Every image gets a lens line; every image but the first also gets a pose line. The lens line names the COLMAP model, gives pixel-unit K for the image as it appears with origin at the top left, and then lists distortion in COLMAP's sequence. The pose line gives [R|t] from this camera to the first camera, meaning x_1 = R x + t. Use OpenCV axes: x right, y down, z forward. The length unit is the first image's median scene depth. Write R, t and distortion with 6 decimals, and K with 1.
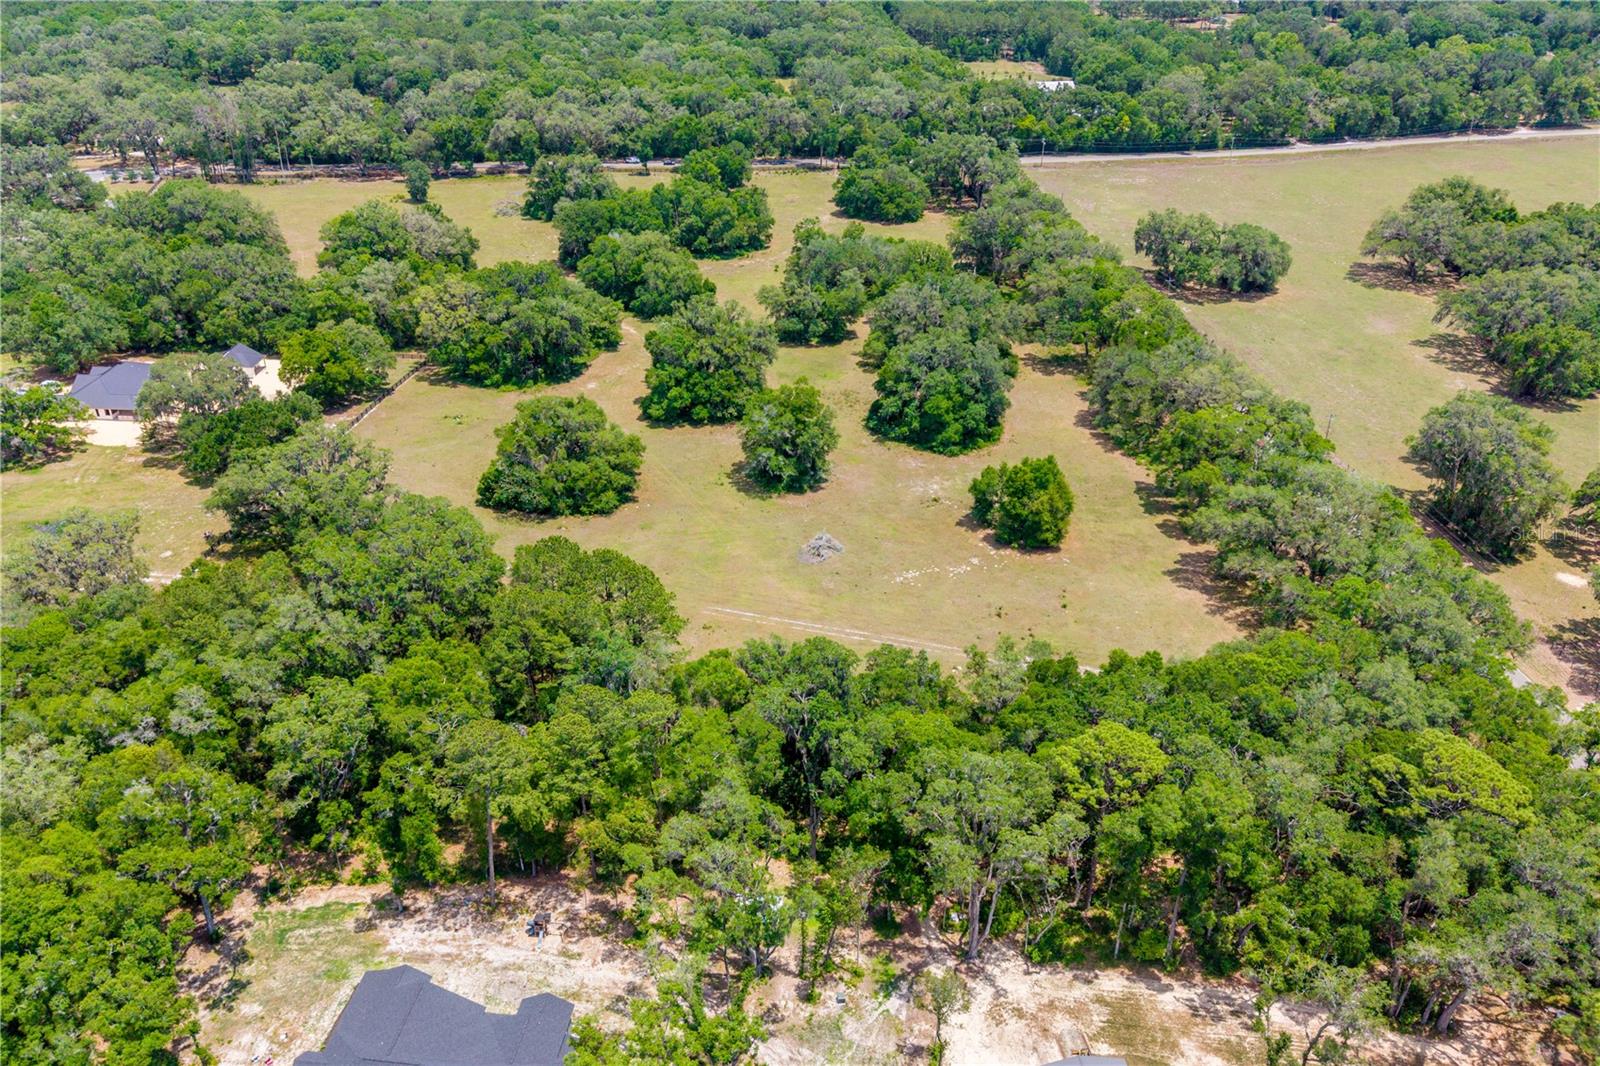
lens RADIAL K [[1223.0, 0, 770.6], [0, 1223.0, 534.1], [0, 0, 1]] dist [0.035221, -0.055588]
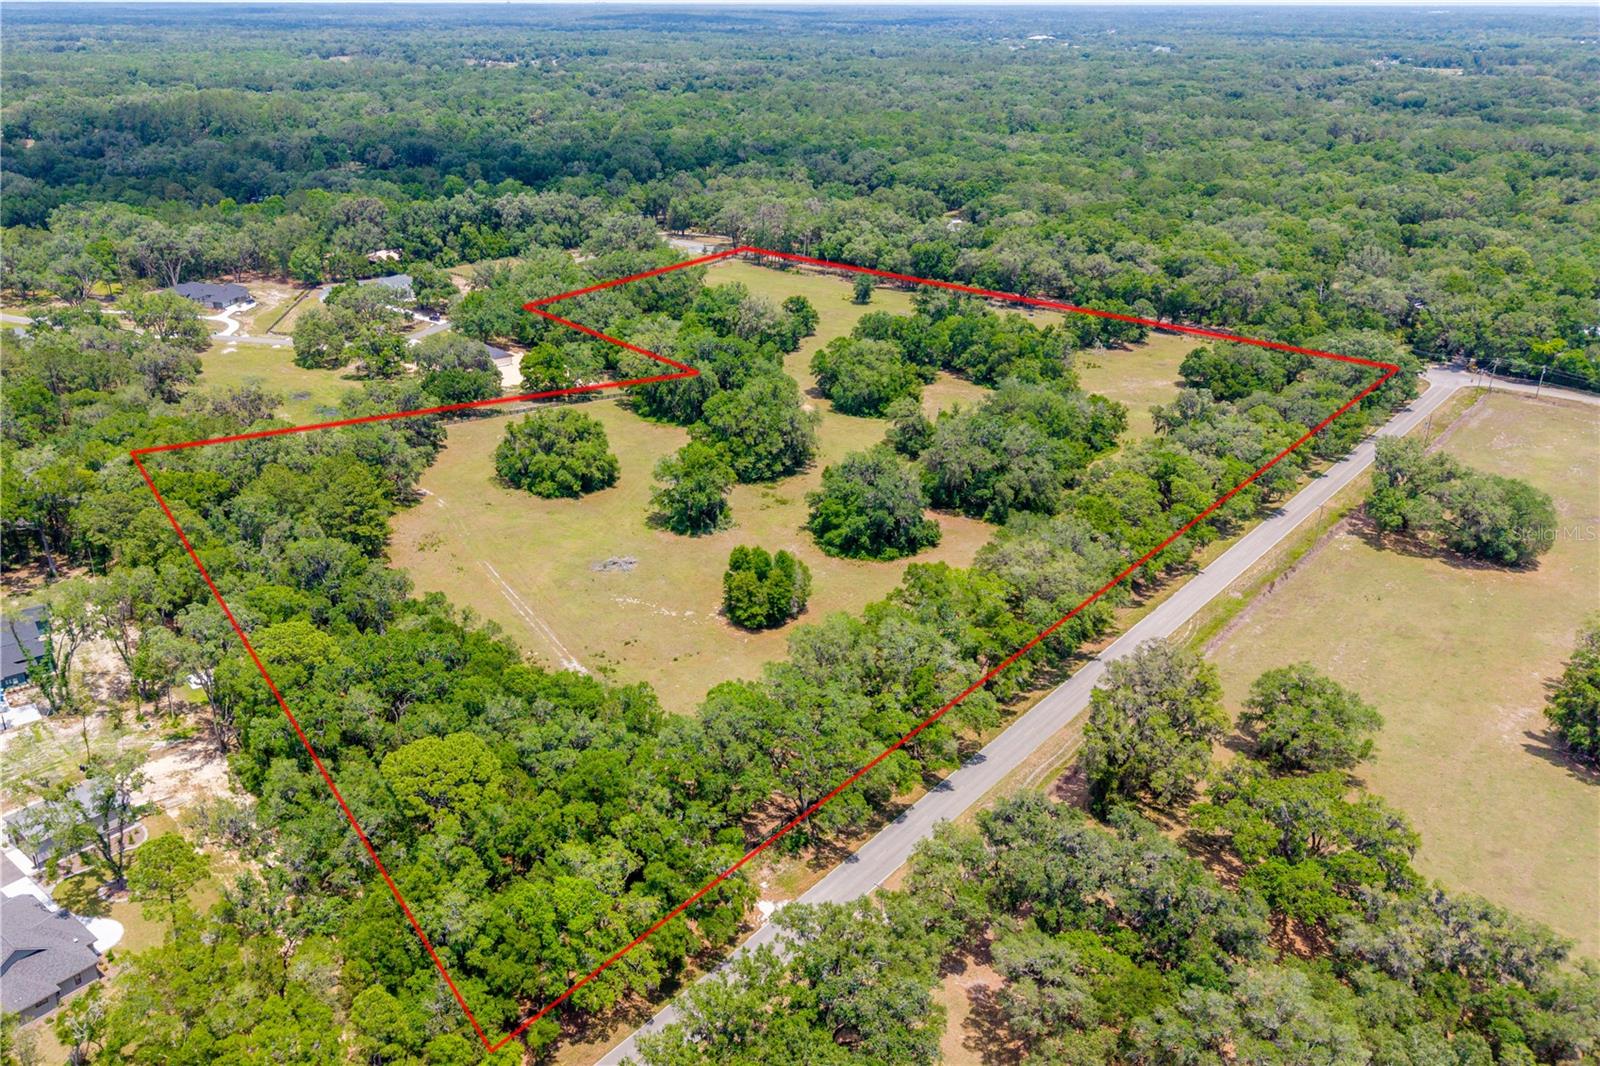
lens RADIAL K [[1211.6, 0, 700.9], [0, 1211.6, 535.9], [0, 0, 1]] dist [0.029563, -0.034629]
pose [[0.696509, 0.293795, -0.654645, 0.656930], [-0.363739, 0.930991, 0.030816, -0.061888], [0.618522, 0.216656, 0.755308, 0.105428]]
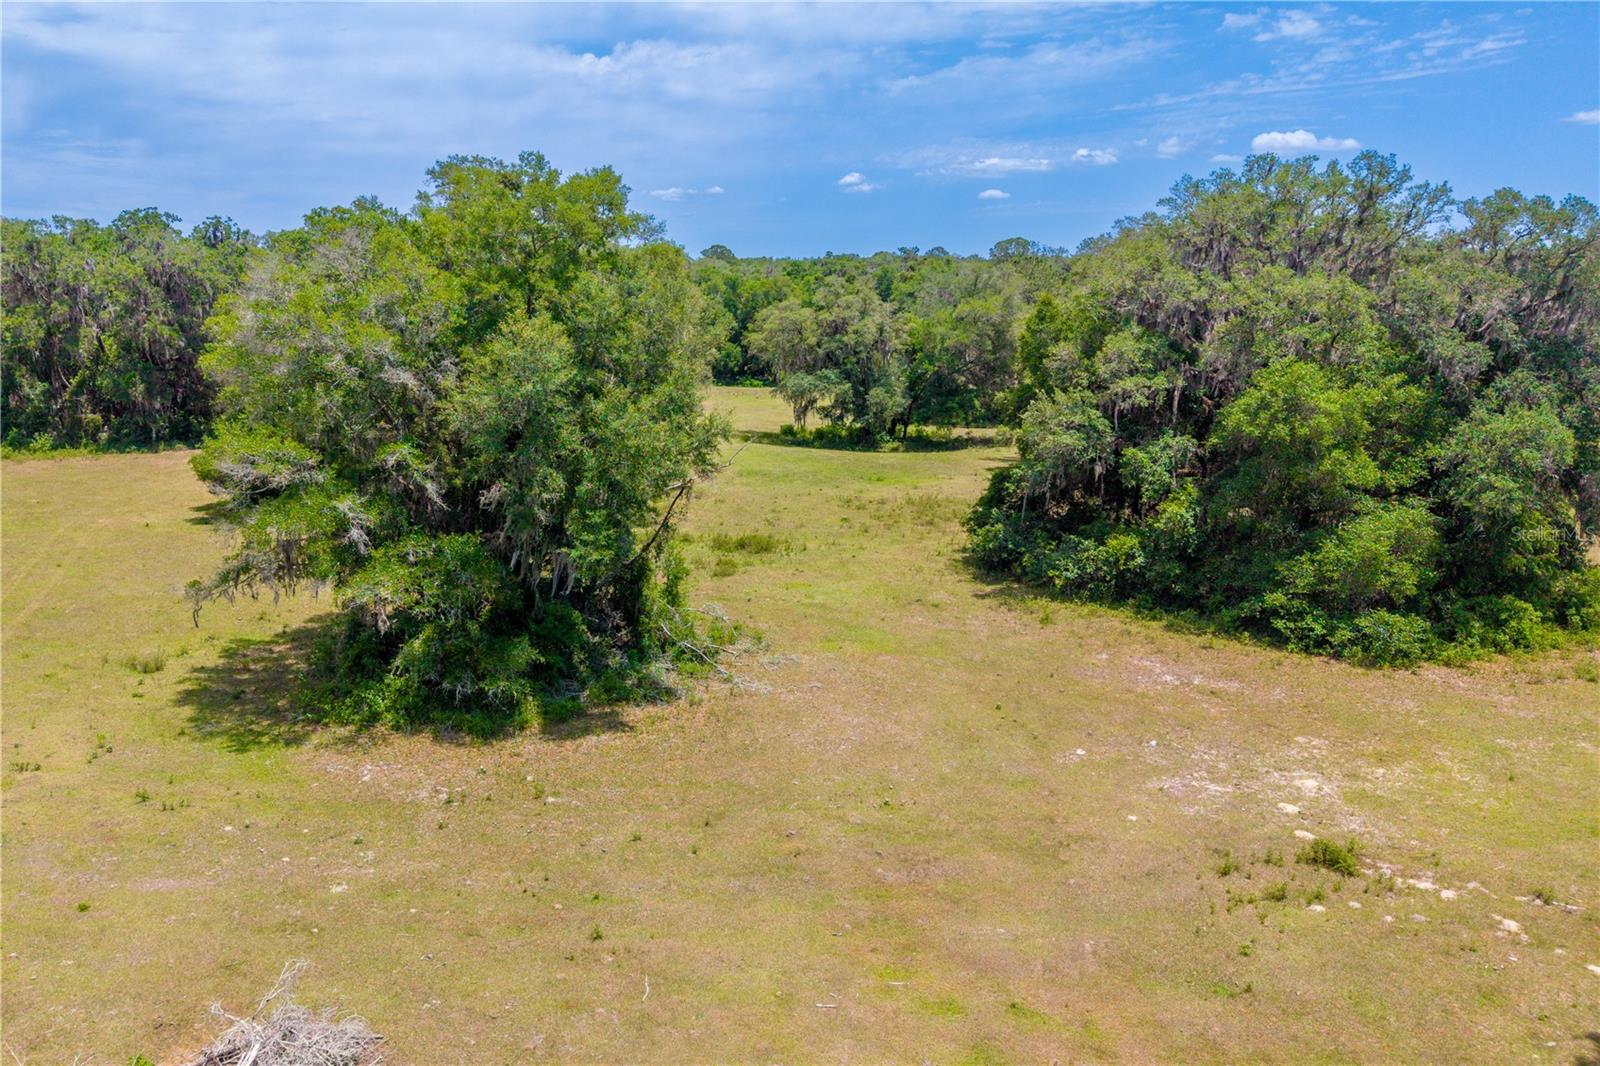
lens RADIAL K [[1290.3, 0, 698.3], [0, 1290.3, 489.4], [0, 0, 1]] dist [0.029523, -0.000736]
pose [[0.970614, 0.042982, -0.236773, 0.078816], [-0.121687, 0.936517, -0.328829, -0.007808], [0.207609, 0.347978, 0.914226, 0.673086]]
